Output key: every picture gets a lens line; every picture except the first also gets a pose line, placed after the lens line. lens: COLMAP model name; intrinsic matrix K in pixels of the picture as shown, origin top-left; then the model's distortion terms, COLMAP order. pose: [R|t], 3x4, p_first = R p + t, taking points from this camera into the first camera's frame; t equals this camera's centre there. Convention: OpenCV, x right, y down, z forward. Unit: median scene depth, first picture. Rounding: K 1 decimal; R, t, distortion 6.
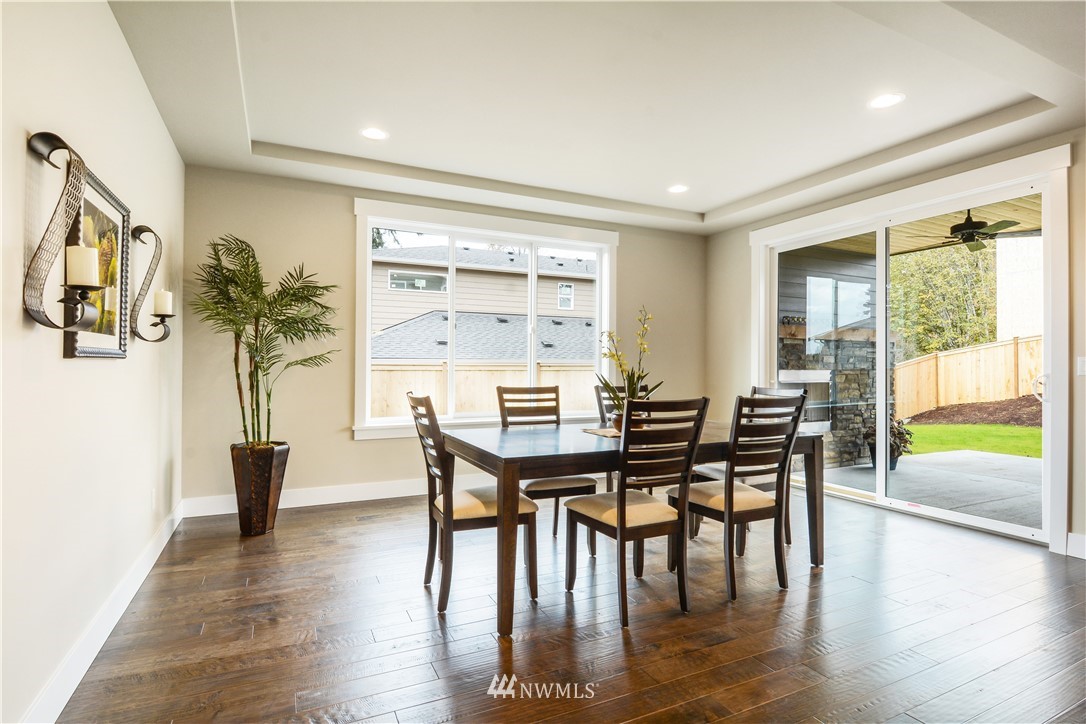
lens RADIAL K [[548.9, 0, 543.5], [0, 548.9, 364.1], [0, 0, 1]] dist [-0.017835, -0.000167]
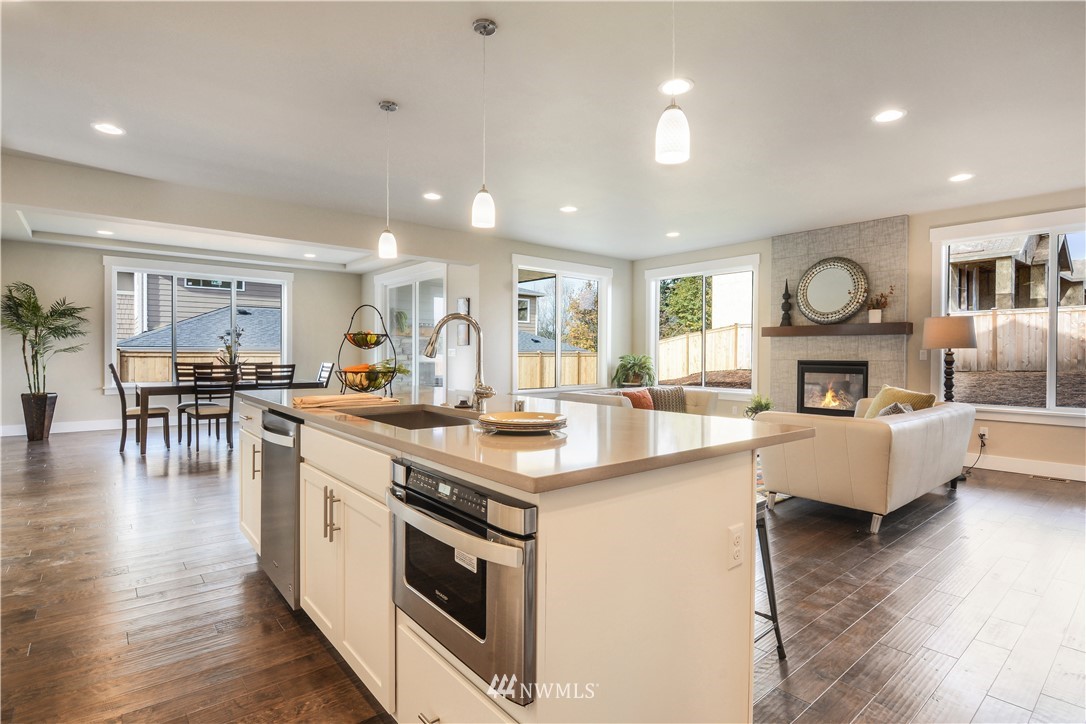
lens RADIAL K [[542.9, 0, 546.7], [0, 542.9, 362.9], [0, 0, 1]] dist [0.002467, -0.018073]
pose [[0.969157, -0.003229, 0.246424, 0.477694], [-0.001827, 0.999792, 0.020289, -0.000044], [-0.246438, -0.020113, 0.968950, -0.807436]]
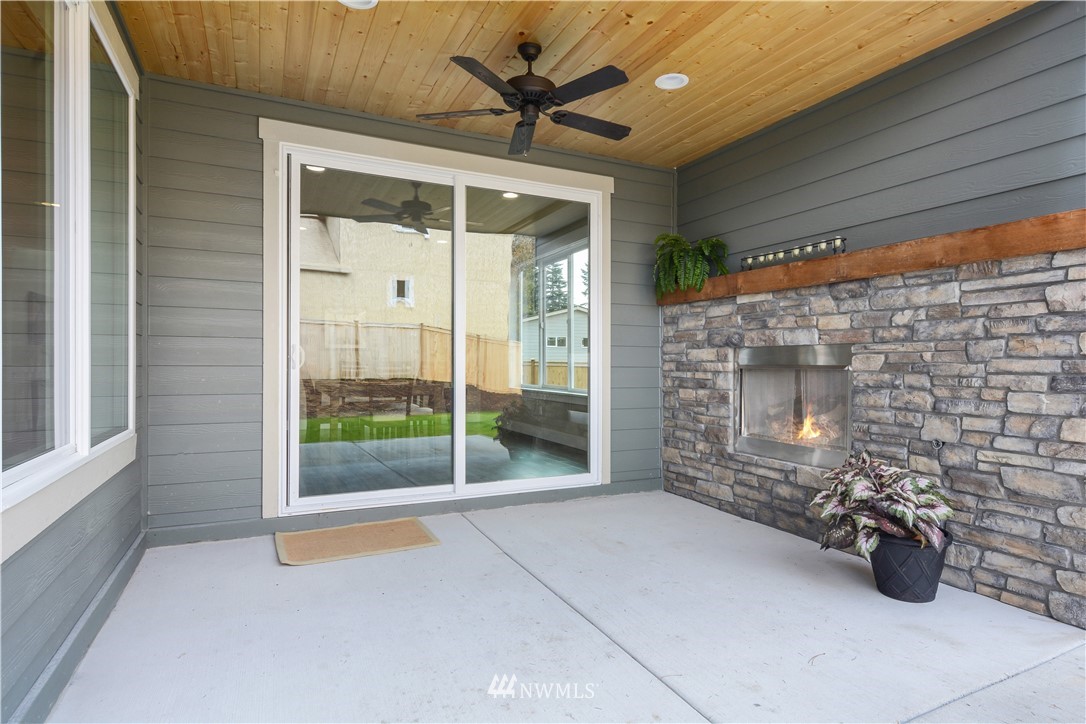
lens RADIAL K [[587.2, 0, 558.2], [0, 587.2, 361.1], [0, 0, 1]] dist [0.000746, -0.000284]
pose [[0.018602, -0.005665, -0.999811, 1.260673], [0.005939, 0.999967, -0.005556, 0.033255], [0.999809, -0.005835, 0.018635, 0.908367]]
